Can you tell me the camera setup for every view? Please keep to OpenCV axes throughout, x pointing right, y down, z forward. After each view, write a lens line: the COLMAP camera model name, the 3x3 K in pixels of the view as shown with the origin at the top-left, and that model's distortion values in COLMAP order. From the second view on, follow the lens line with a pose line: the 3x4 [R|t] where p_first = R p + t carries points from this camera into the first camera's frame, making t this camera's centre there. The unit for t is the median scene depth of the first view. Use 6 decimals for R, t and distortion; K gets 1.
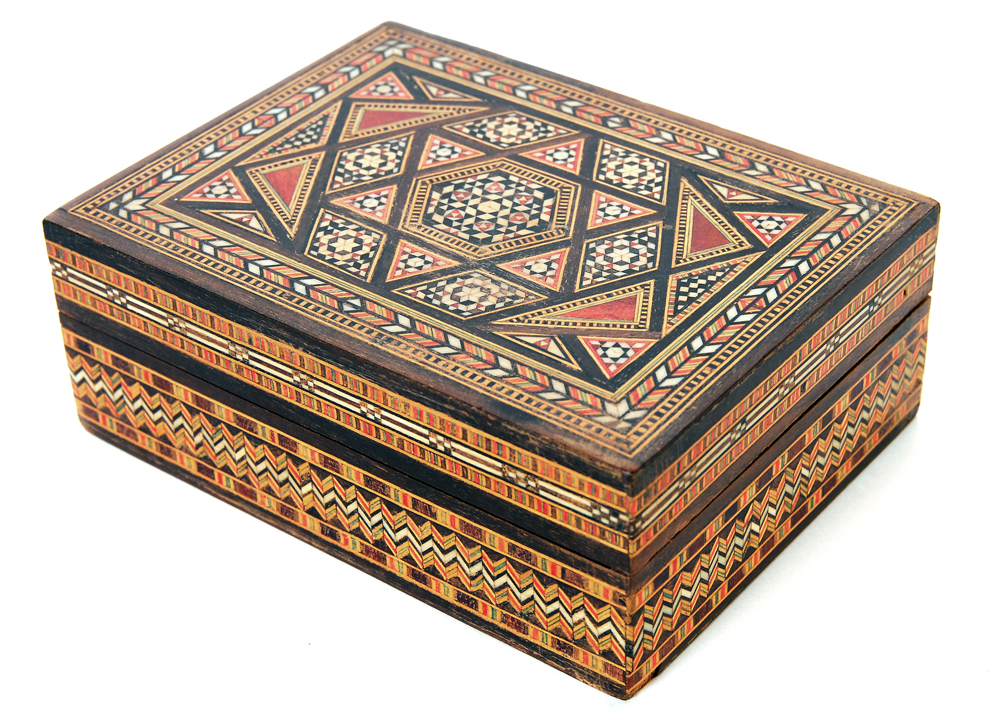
lens RADIAL K [[2179.3, 0, 502.8], [0, 2179.3, 350.7], [0, 0, 1]] dist [-0.099795, 0.000000]
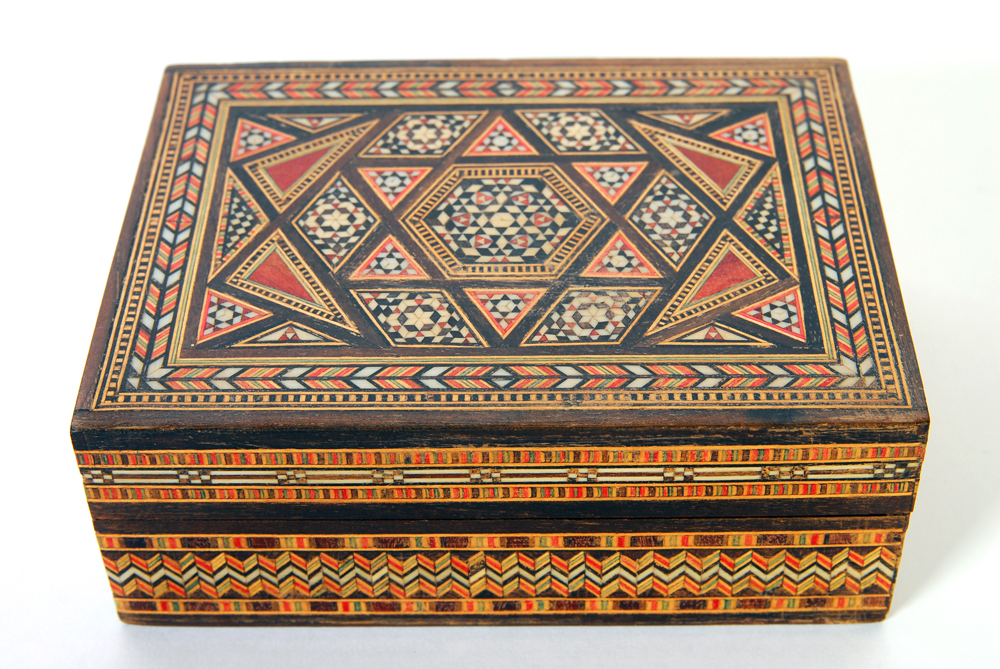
lens RADIAL K [[1812.2, 0, 493.5], [0, 1812.2, 341.9], [0, 0, 1]] dist [-0.122017, 0.000000]
pose [[0.799473, -0.399288, 0.448789, -0.385410], [0.340954, 0.916727, 0.208235, -0.183762], [-0.494563, -0.013462, 0.869038, 0.323528]]
